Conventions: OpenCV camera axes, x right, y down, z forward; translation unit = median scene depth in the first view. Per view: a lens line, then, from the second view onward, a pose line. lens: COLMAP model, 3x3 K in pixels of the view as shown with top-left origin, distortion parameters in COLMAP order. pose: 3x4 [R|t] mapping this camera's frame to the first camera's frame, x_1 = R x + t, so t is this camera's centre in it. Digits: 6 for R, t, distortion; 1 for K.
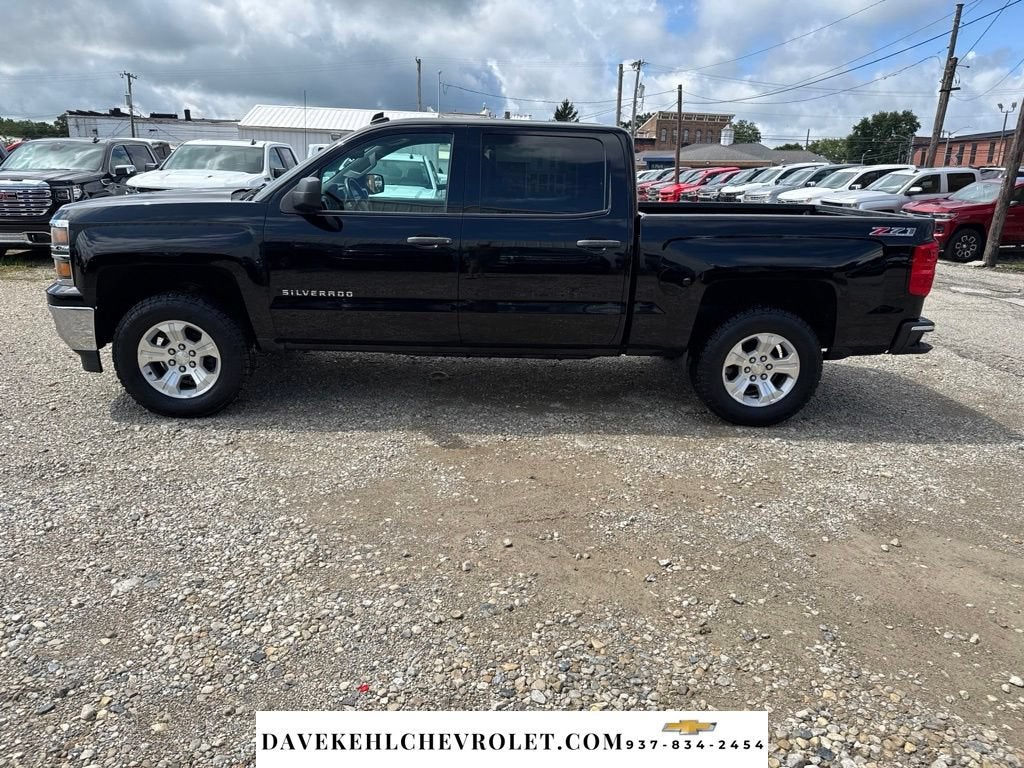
lens RADIAL K [[762.0, 0, 512.0], [0, 762.0, 384.0], [0, 0, 1]] dist [-0.002620, -0.013464]
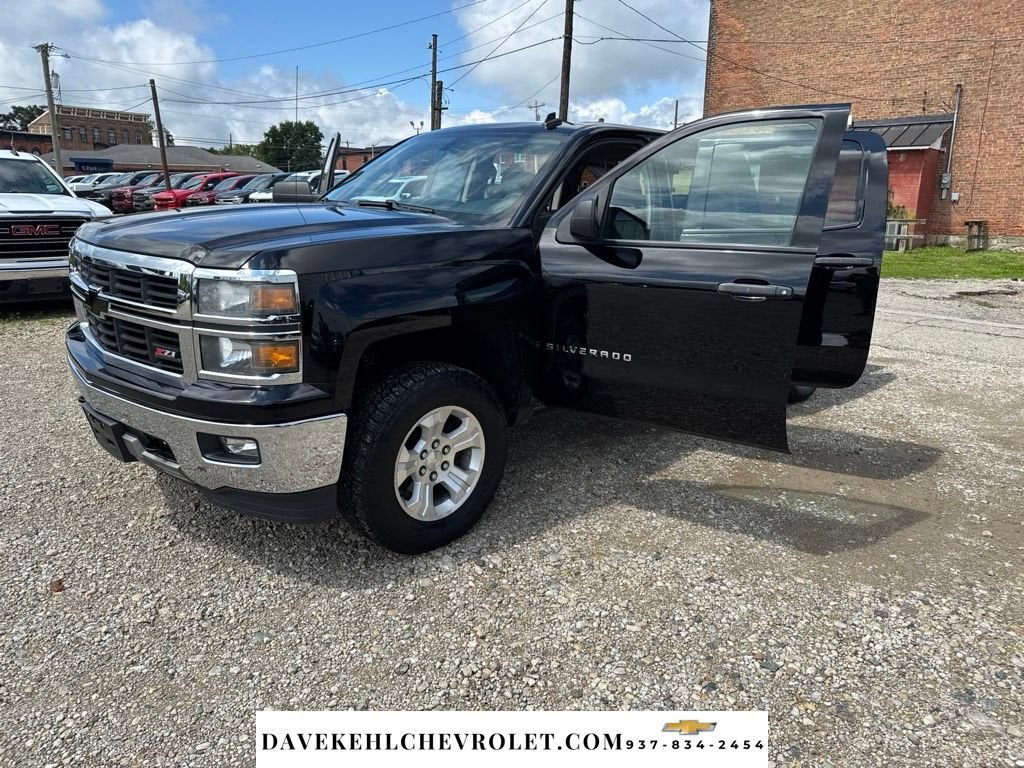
lens RADIAL K [[735.6, 0, 512.0], [0, 735.6, 384.0], [0, 0, 1]] dist [0.024433, -0.035397]
pose [[0.717304, -0.176006, 0.674164, -0.896032], [0.173296, 0.982231, 0.072048, -0.150207], [-0.674865, 0.065149, 0.735059, 0.510651]]
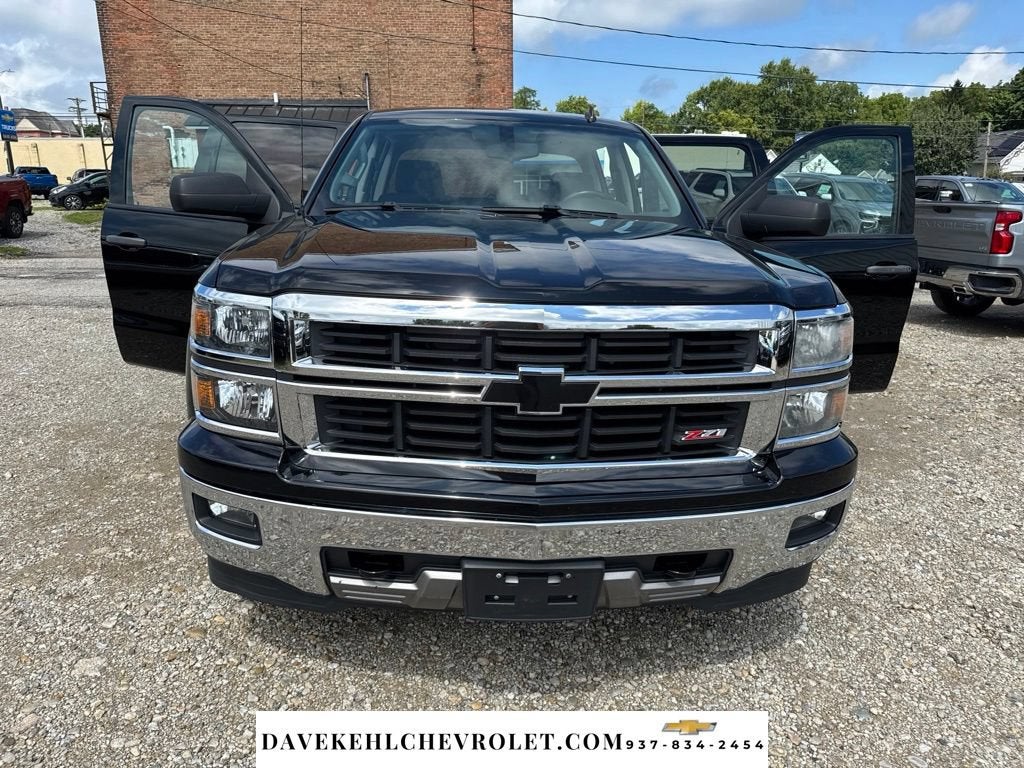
lens RADIAL K [[732.6, 0, 519.3], [0, 732.6, 379.1], [0, 0, 1]] dist [0.003917, -0.008291]
pose [[-0.059458, -0.279178, 0.958397, -1.096829], [0.237936, 0.928459, 0.285219, -0.372428], [-0.969459, 0.244996, 0.011222, 1.276806]]
